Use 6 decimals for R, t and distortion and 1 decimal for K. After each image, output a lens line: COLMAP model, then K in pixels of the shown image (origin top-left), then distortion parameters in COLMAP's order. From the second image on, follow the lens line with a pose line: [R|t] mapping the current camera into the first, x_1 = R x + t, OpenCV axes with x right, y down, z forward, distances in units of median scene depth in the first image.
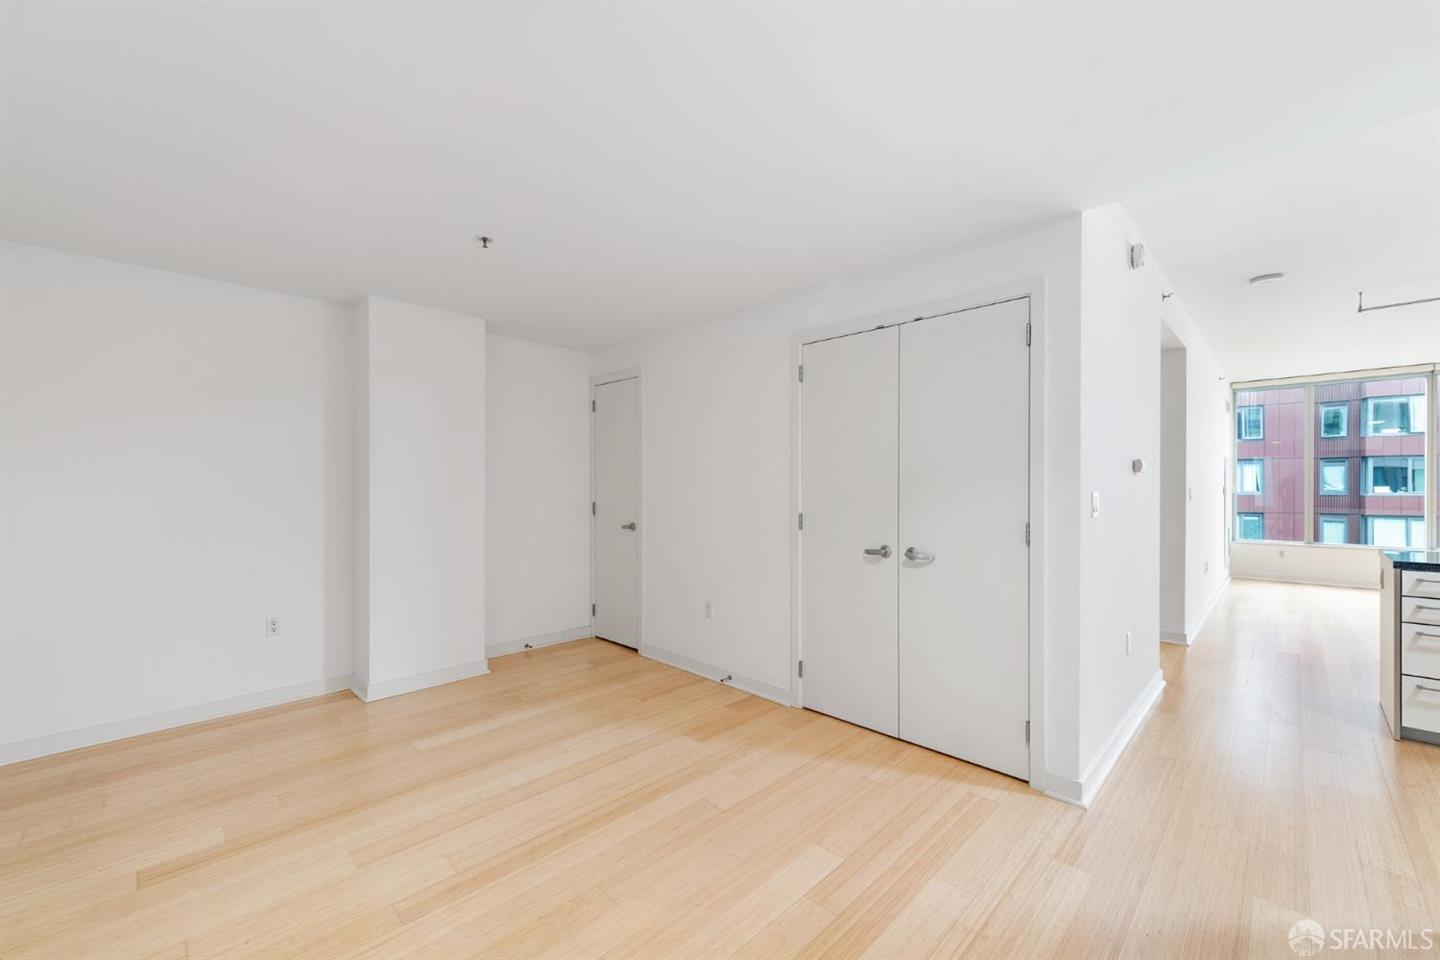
lens RADIAL K [[580.1, 0, 720.0], [0, 580.1, 480.0], [0, 0, 1]] dist [-0.000366, -0.000211]
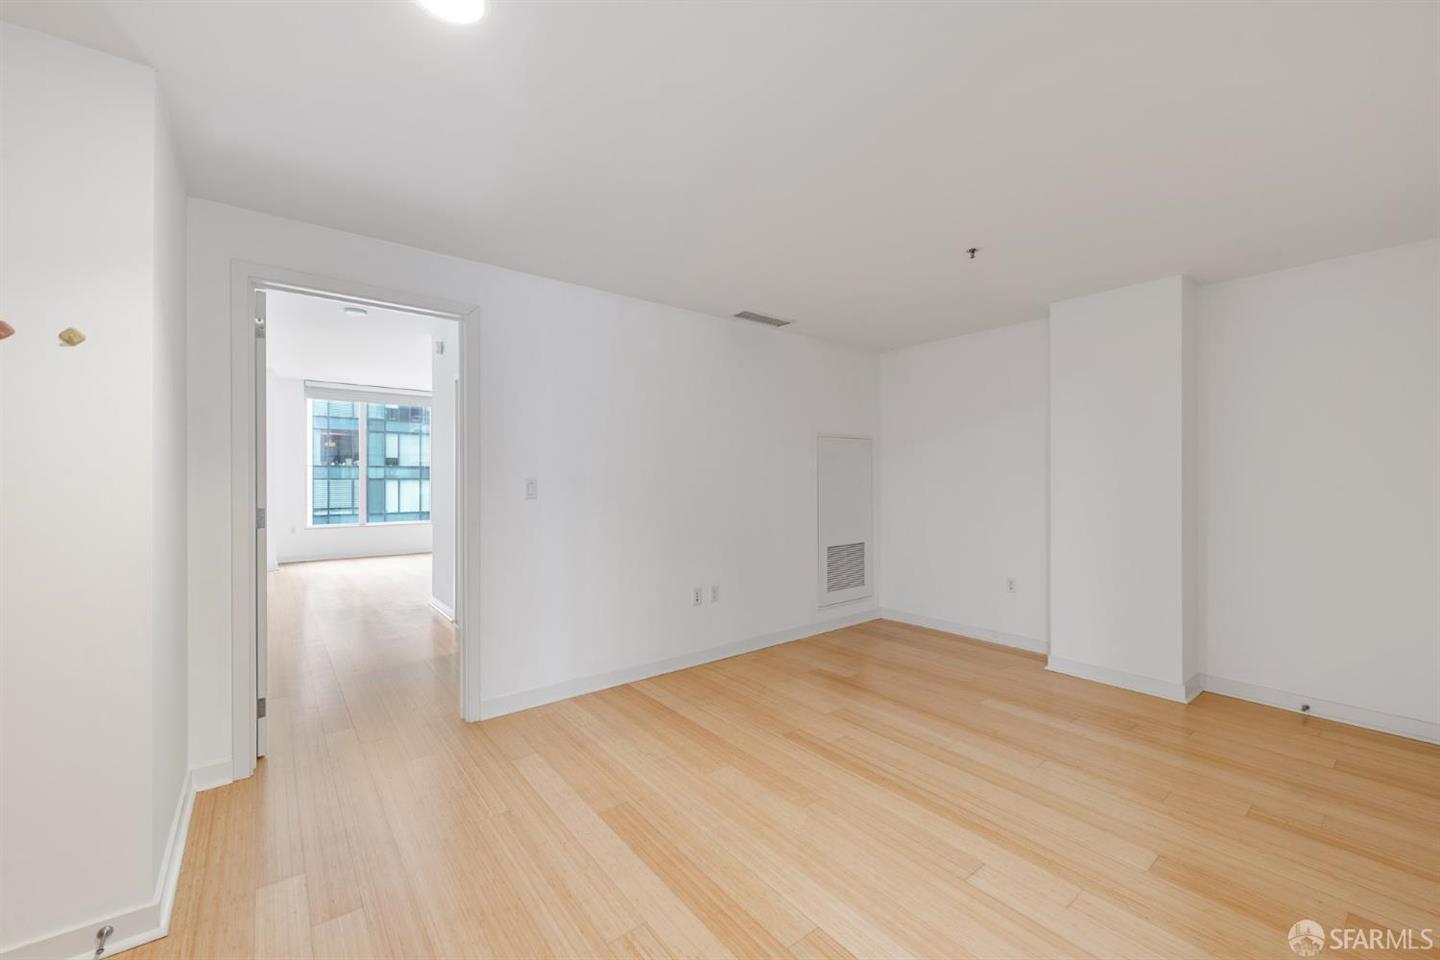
lens RADIAL K [[562.8, 0, 720.0], [0, 562.8, 480.0], [0, 0, 1]] dist [0.000068, 0.000008]
pose [[-0.117949, 0.006799, -0.992996, 0.610414], [0.008691, 0.999945, 0.005814, 0.005206], [0.992982, -0.007945, -0.118002, 0.563674]]
